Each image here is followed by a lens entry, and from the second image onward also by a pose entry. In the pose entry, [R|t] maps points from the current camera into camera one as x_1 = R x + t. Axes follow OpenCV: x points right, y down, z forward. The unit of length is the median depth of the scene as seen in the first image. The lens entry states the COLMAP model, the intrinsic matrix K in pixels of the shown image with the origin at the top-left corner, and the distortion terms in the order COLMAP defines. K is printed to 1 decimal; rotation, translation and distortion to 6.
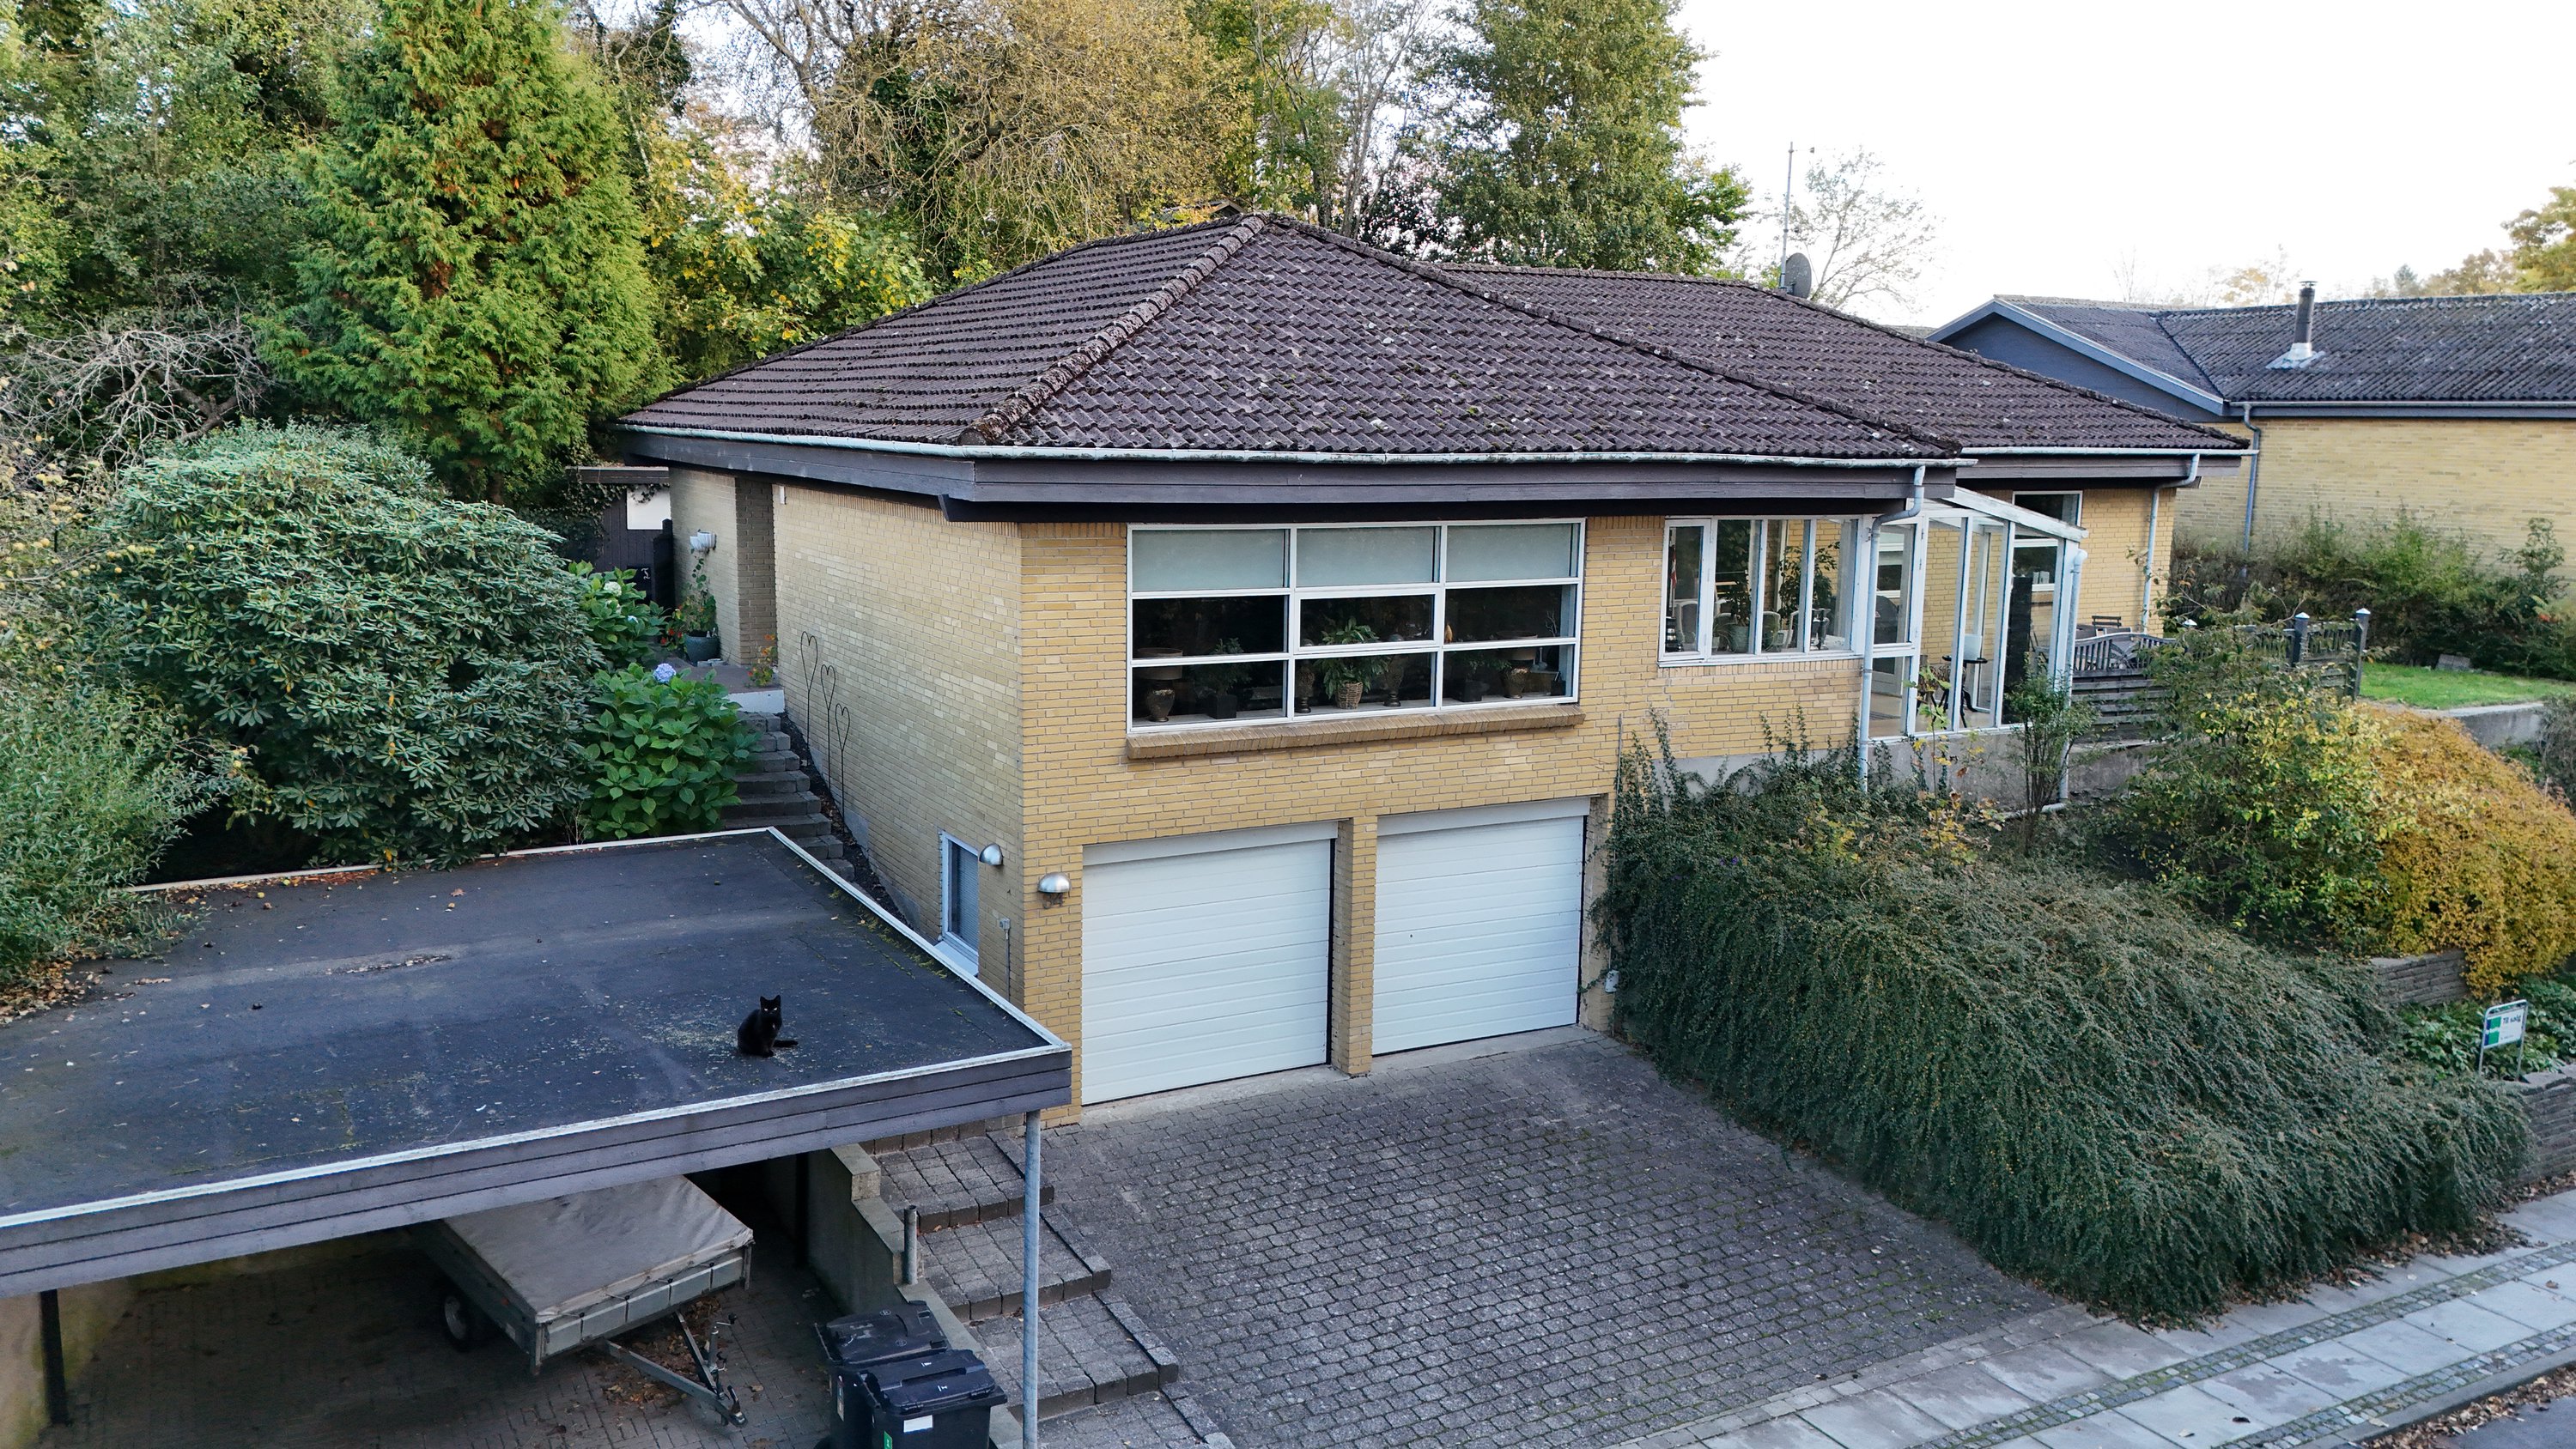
lens RADIAL K [[1883.5, 0, 1280.2], [0, 1883.5, 722.5], [0, 0, 1]] dist [0.089223, -0.087517]
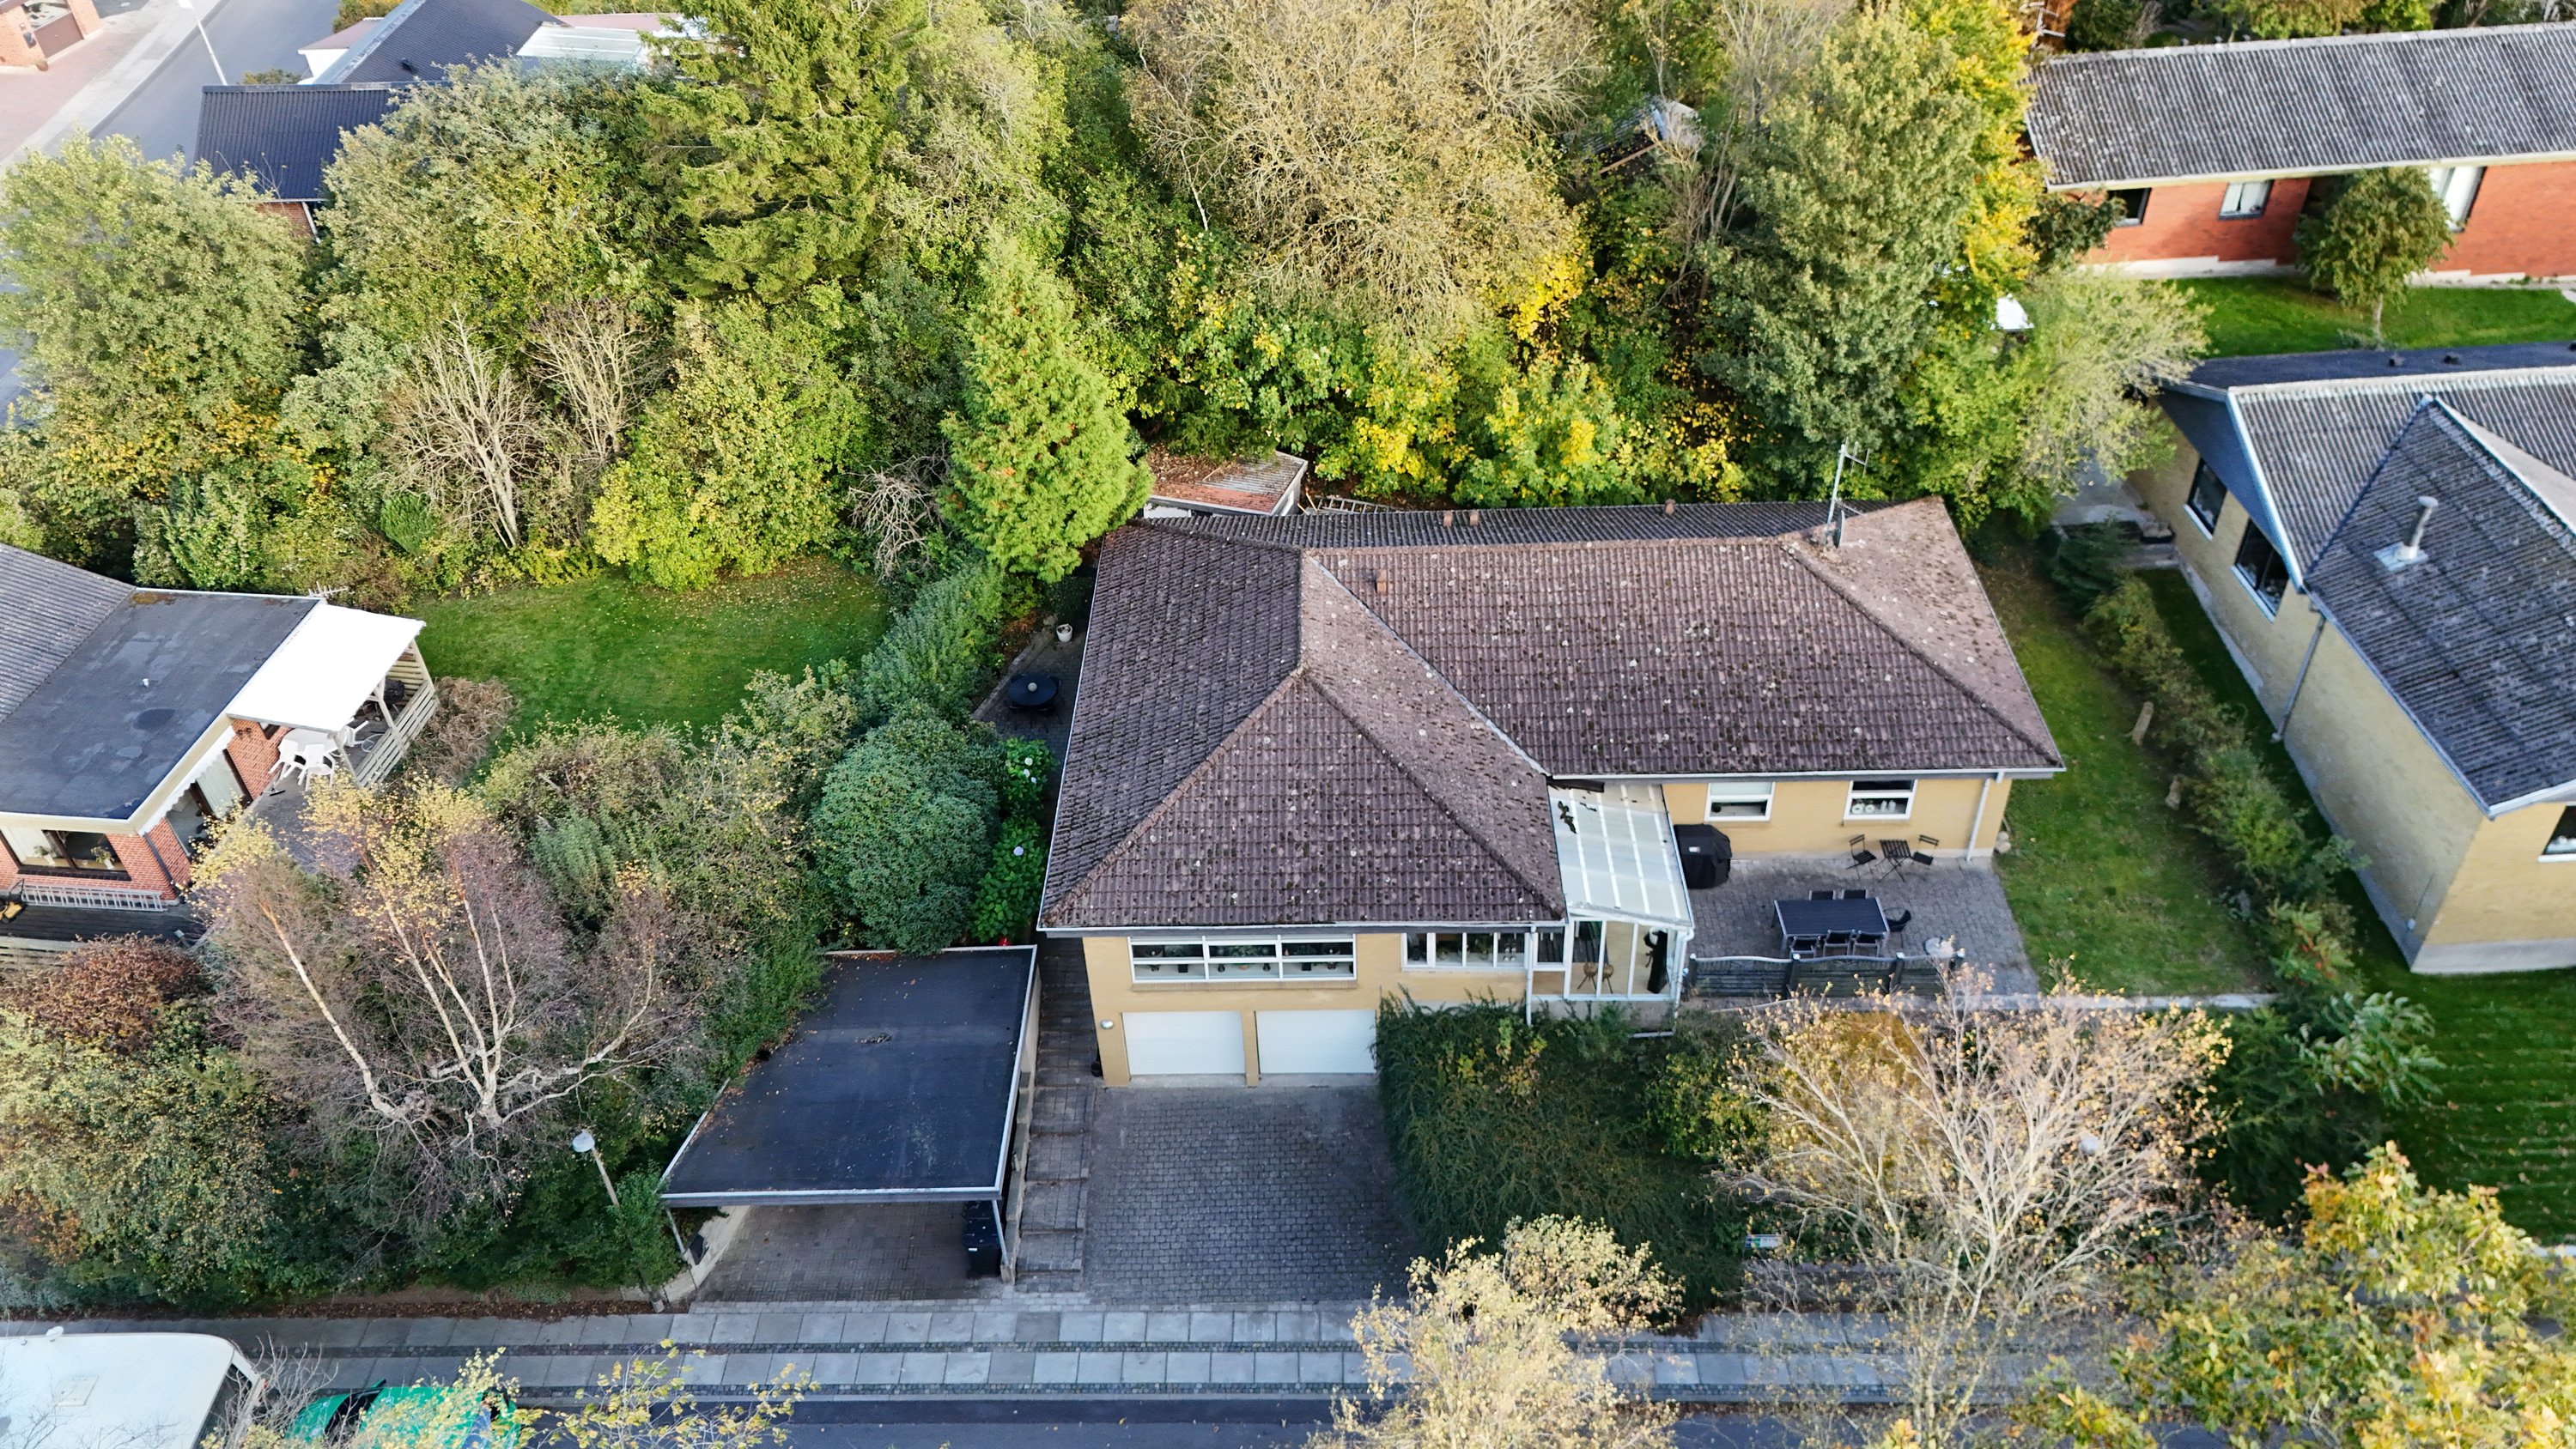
lens RADIAL K [[1883.5, 0, 1280.2], [0, 1883.5, 722.5], [0, 0, 1]] dist [0.089223, -0.087517]
pose [[0.864426, 0.275137, -0.420793, 0.986279], [-0.020925, 0.855930, 0.516668, -1.495265], [0.502324, -0.437816, 0.745646, -0.584403]]
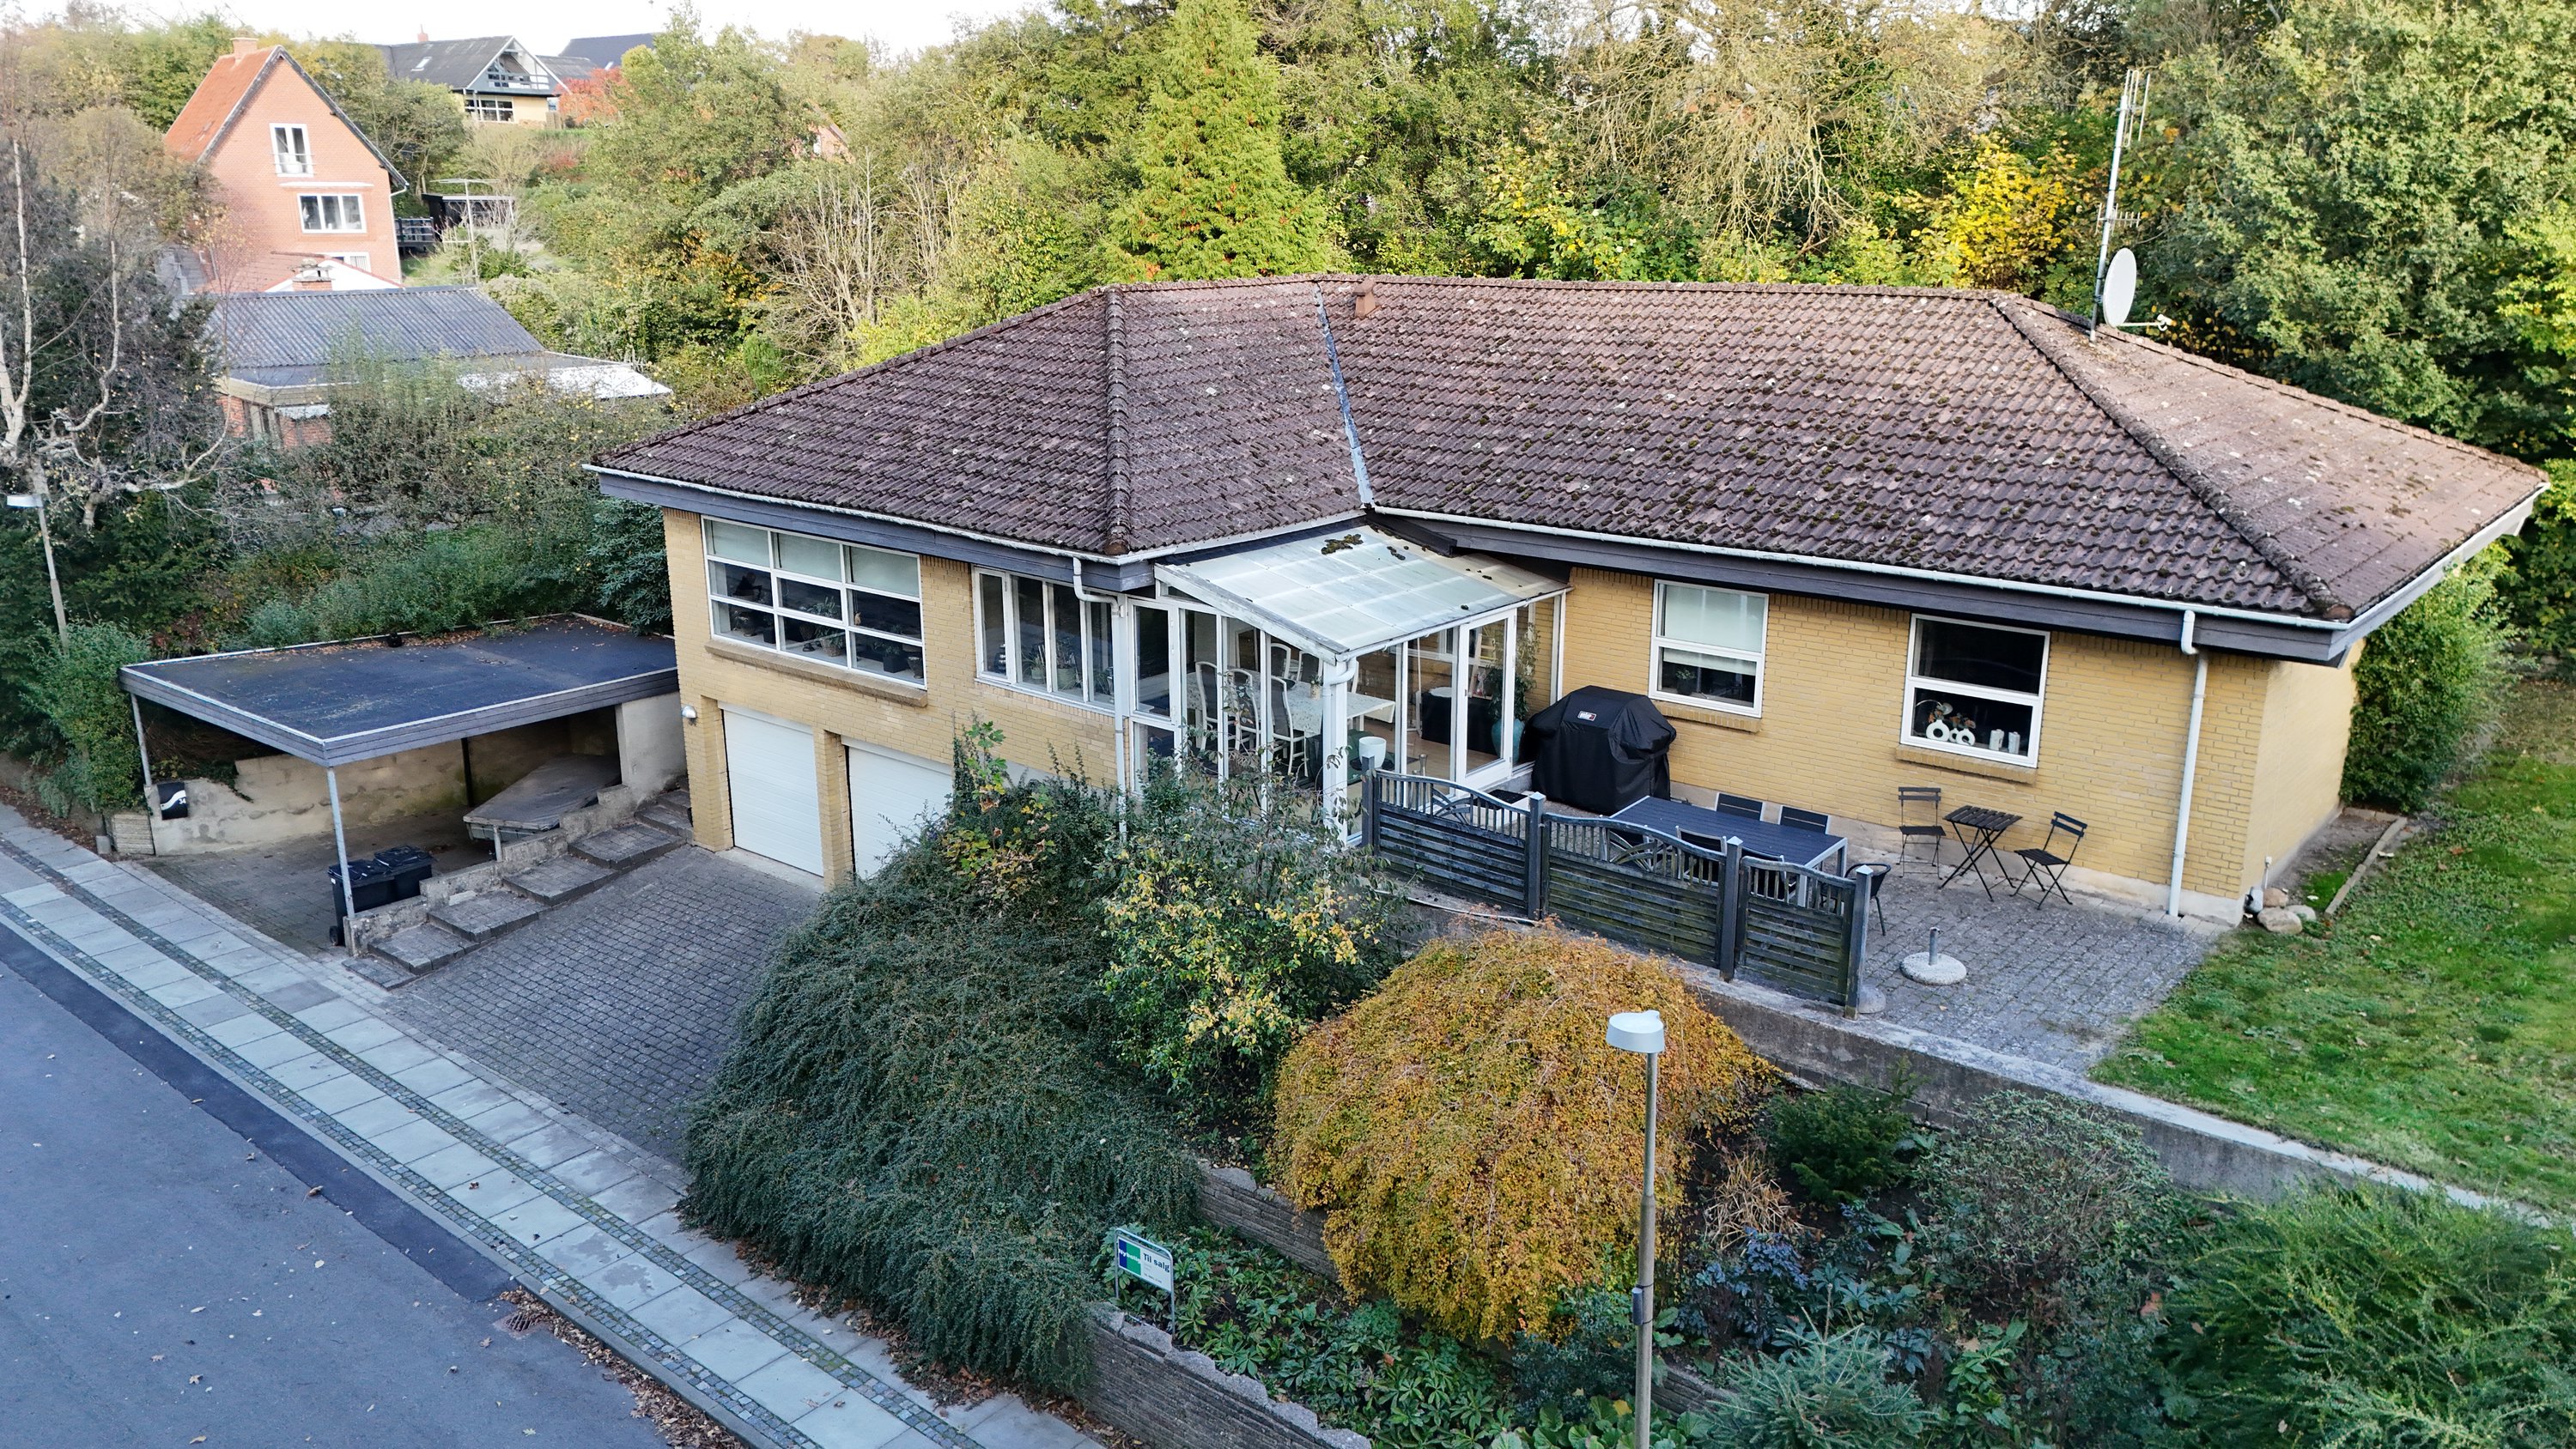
lens RADIAL K [[1886.5, 0, 1275.9], [0, 1886.5, 713.5], [0, 0, 1]] dist [0.084343, -0.081331]
pose [[0.360094, 0.230923, -0.903884, 1.559520], [-0.138696, 0.971365, 0.192909, -0.306552], [0.922549, 0.055900, 0.381810, 0.767942]]
